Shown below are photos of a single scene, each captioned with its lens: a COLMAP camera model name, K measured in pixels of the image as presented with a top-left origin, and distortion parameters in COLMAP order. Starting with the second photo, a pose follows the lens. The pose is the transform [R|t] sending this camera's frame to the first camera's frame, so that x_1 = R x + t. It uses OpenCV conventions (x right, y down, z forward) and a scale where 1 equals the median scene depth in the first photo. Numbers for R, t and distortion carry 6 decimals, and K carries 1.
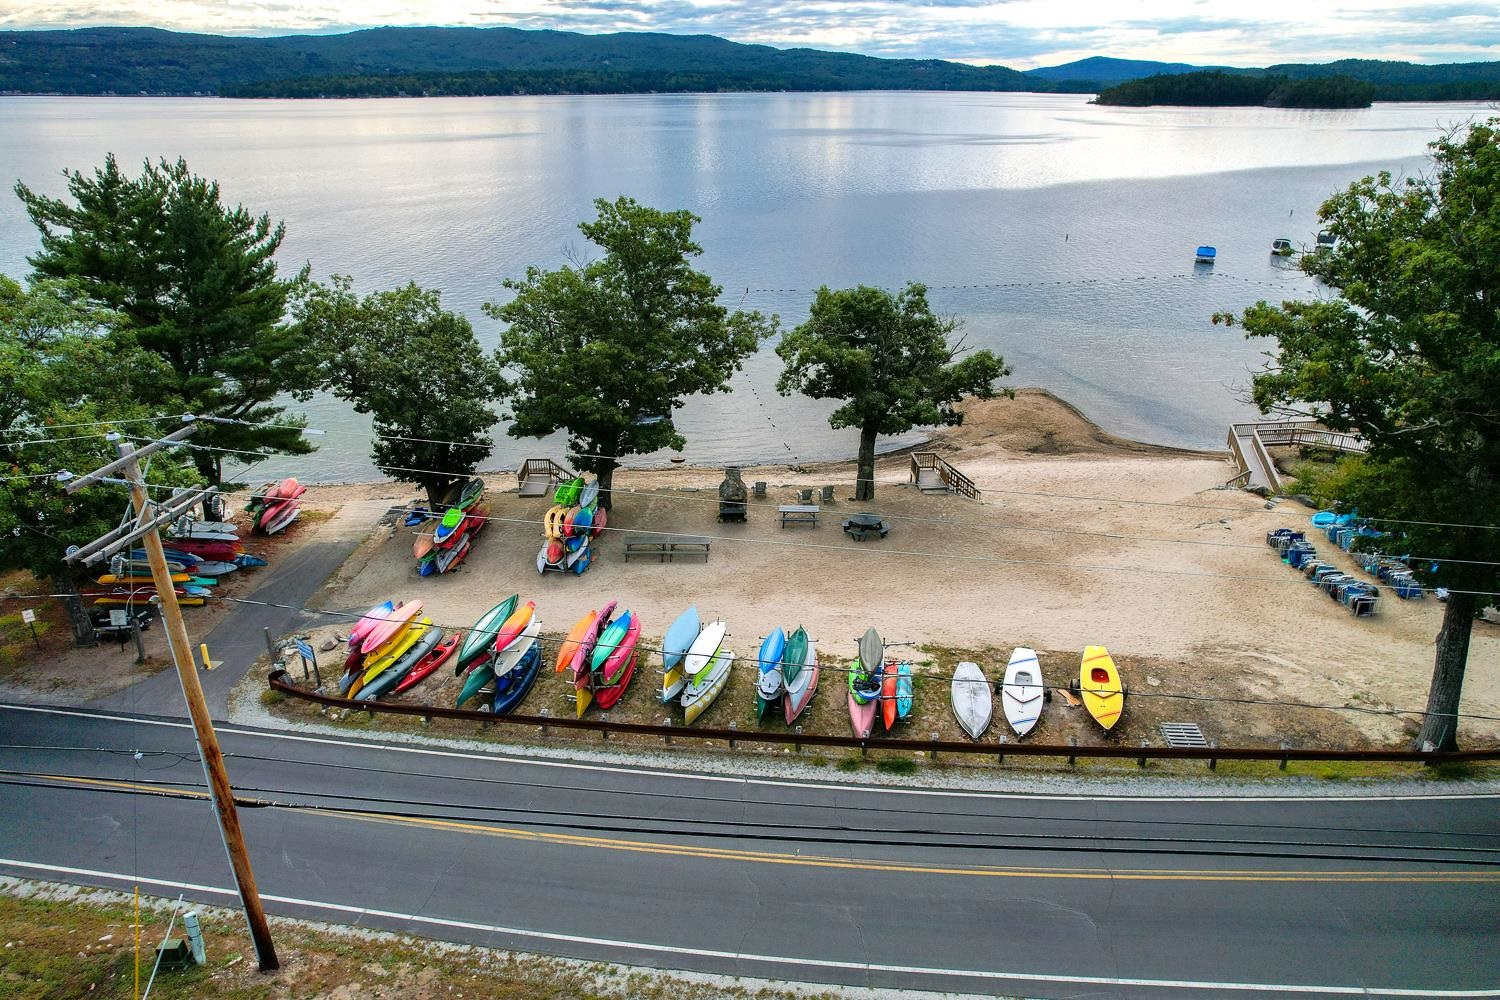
lens RADIAL K [[960.5, 0, 757.6], [0, 960.5, 505.9], [0, 0, 1]] dist [-0.079600, 0.070717]
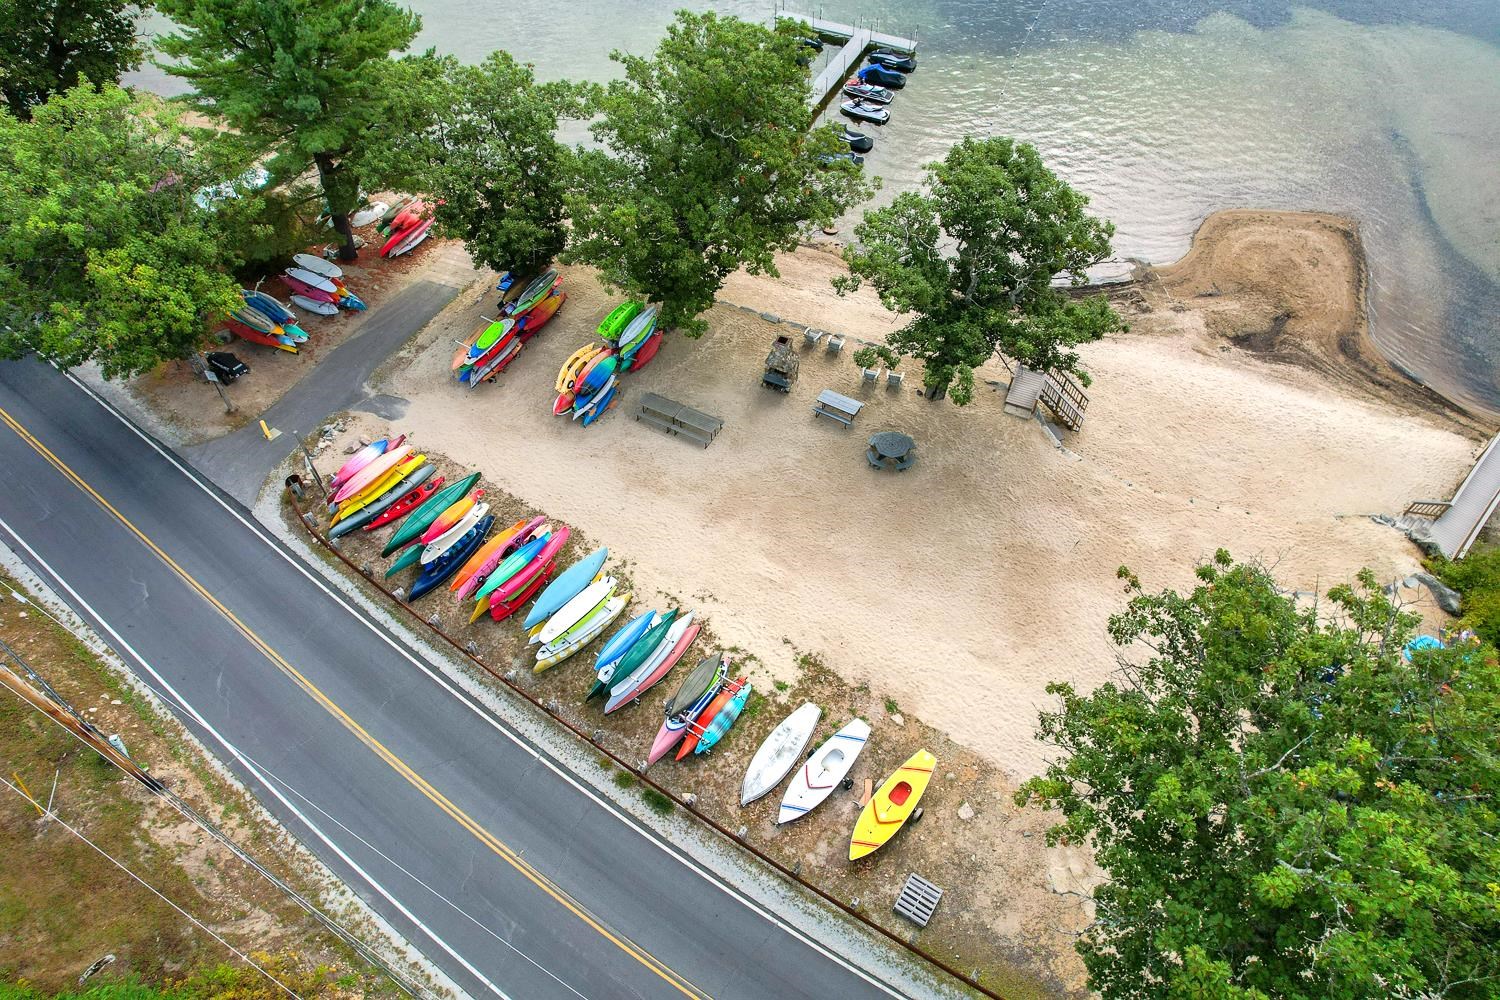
lens RADIAL K [[960.5, 0, 756.8], [0, 960.5, 508.2], [0, 0, 1]] dist [-0.079600, 0.070717]
pose [[0.892706, 0.362109, -0.268241, 0.314618], [-0.185722, 0.837975, 0.513133, -0.453732], [0.410589, -0.408259, 0.815317, 0.201636]]
